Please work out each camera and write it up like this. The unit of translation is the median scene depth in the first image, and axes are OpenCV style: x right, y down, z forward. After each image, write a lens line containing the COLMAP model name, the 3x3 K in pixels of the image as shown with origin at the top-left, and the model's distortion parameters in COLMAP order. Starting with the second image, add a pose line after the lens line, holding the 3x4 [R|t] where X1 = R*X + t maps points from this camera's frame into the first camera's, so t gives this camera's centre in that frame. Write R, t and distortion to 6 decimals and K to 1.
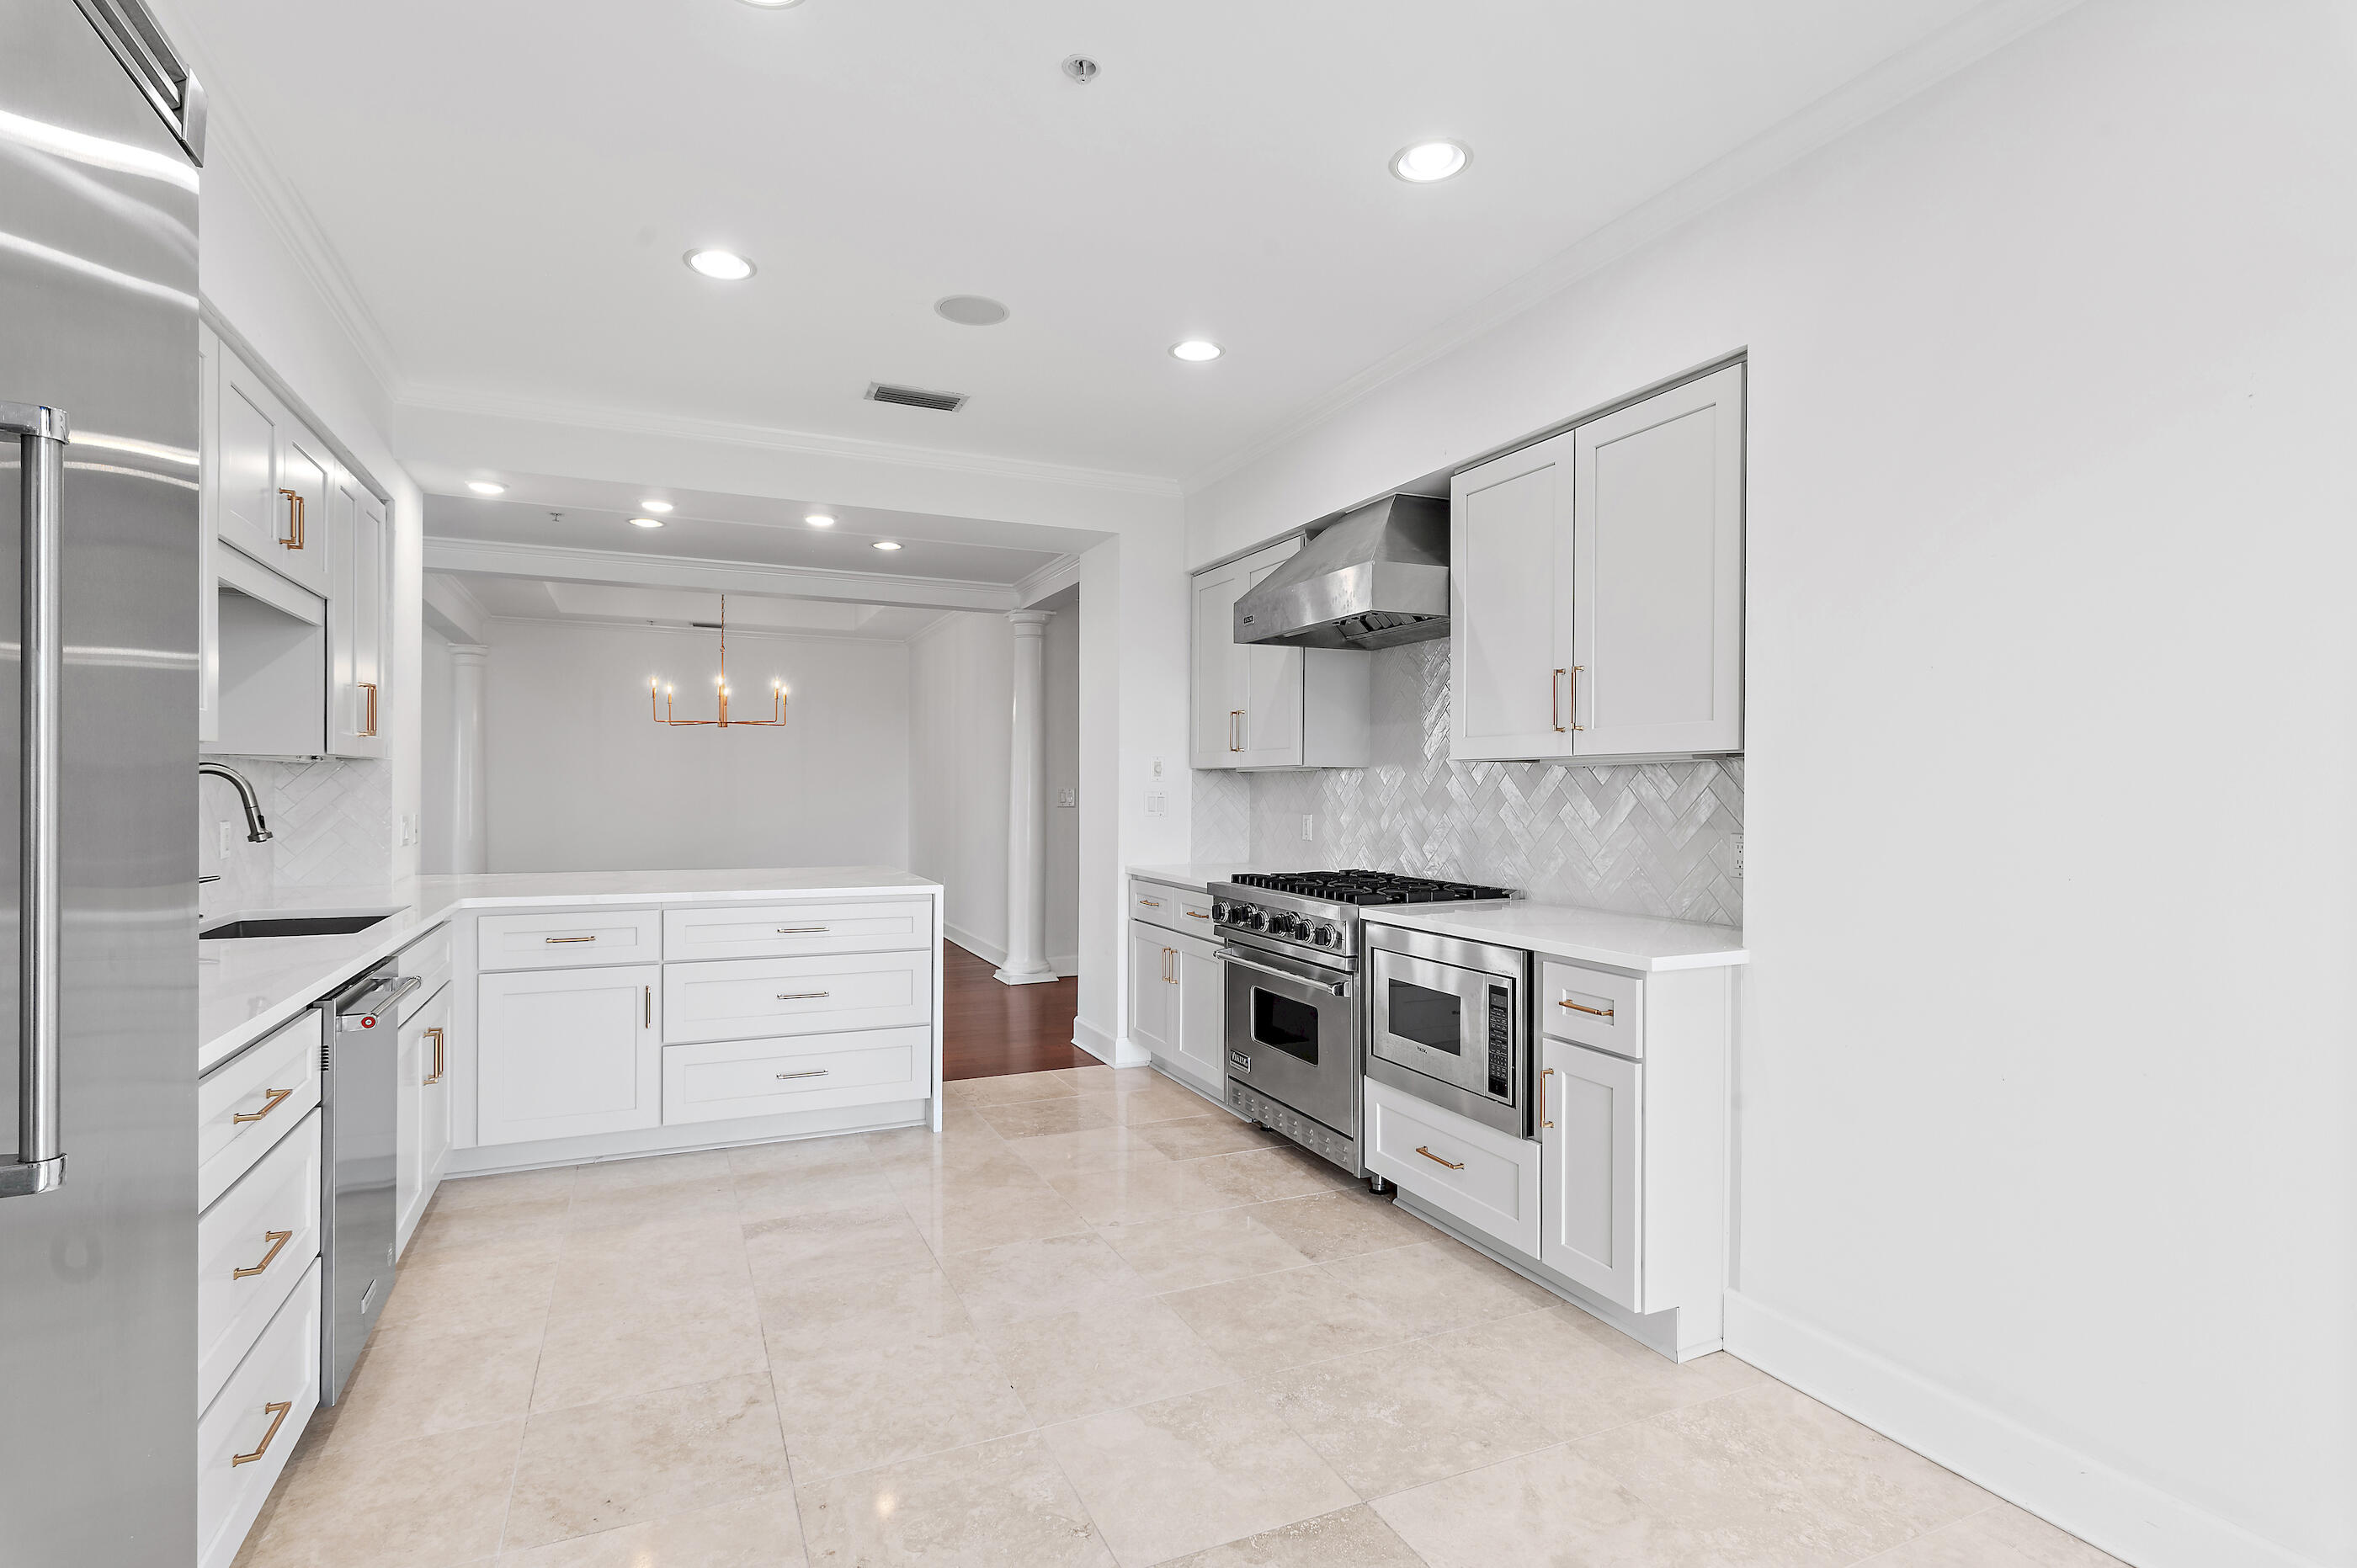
lens RADIAL K [[1154.5, 0, 1178.5], [0, 1154.5, 784.0], [0, 0, 1]] dist [-0.000472, -0.000050]
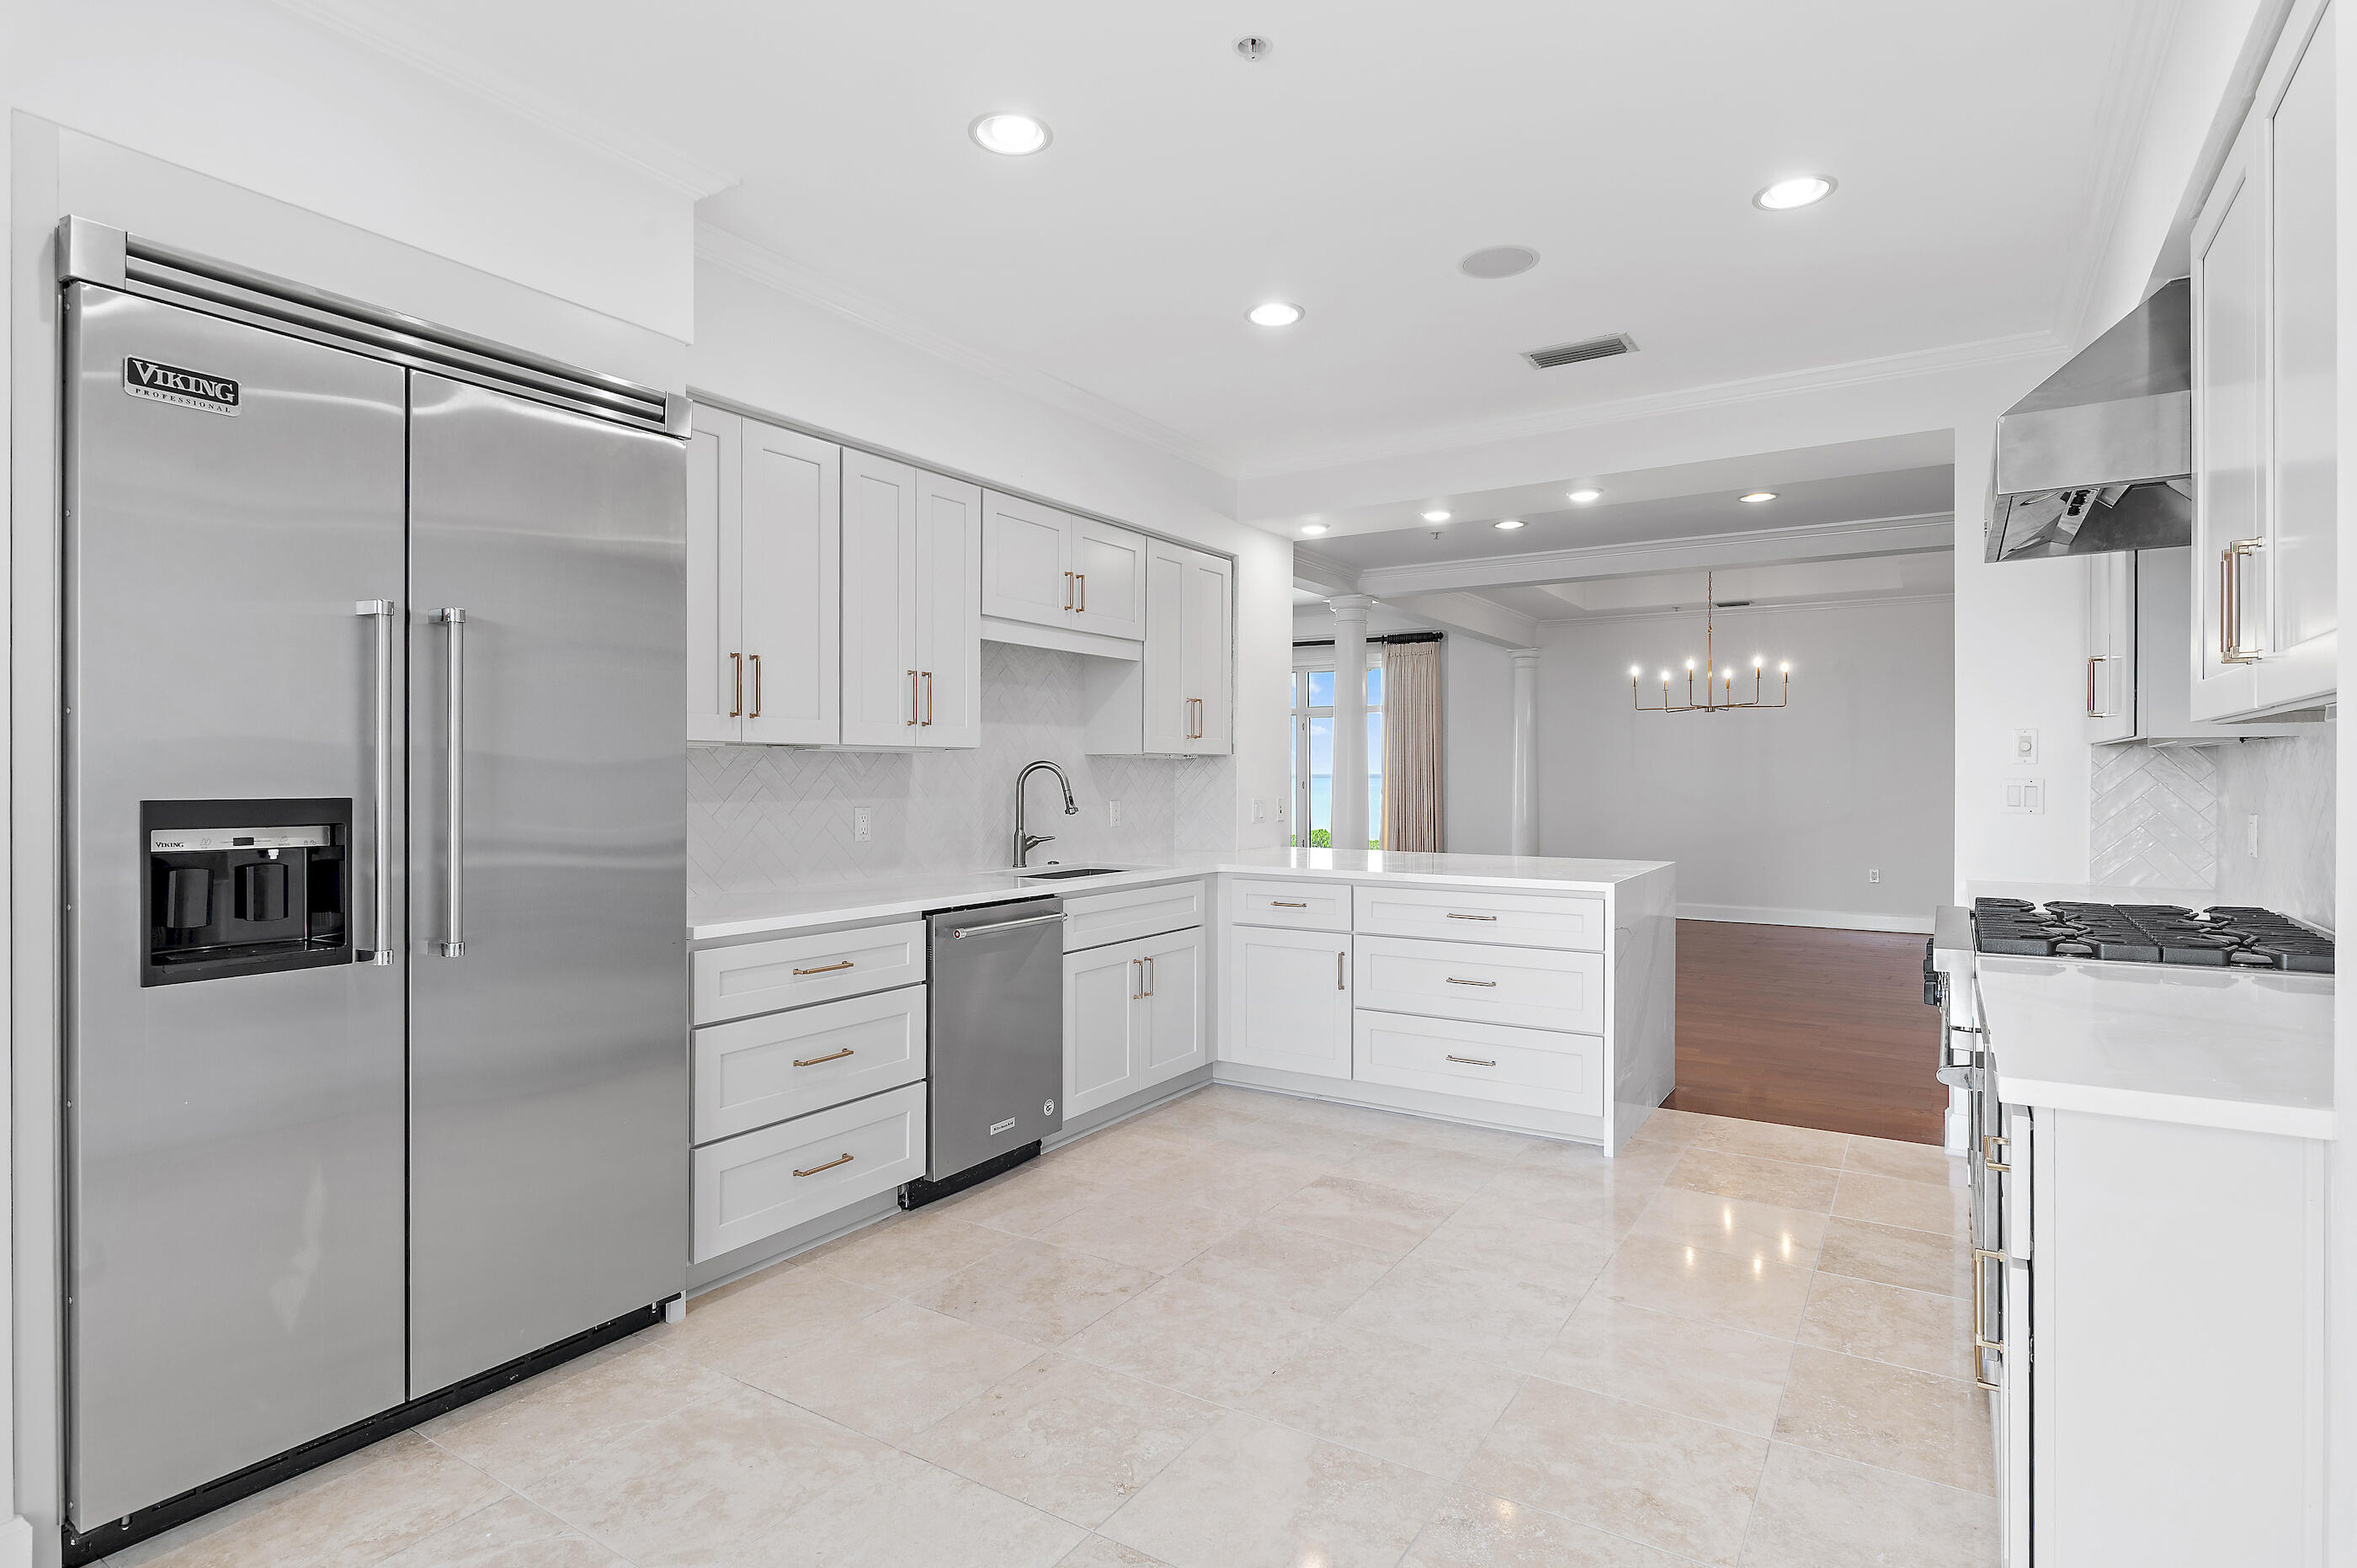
lens RADIAL K [[1196.1, 0, 1175.2], [0, 1196.1, 765.0], [0, 0, 1]] dist [0.000452, -0.000463]
pose [[0.540496, -0.012649, -0.841251, 0.437981], [0.006966, 0.999920, -0.010559, 0.003355], [0.841318, -0.000153, 0.540541, 0.232406]]
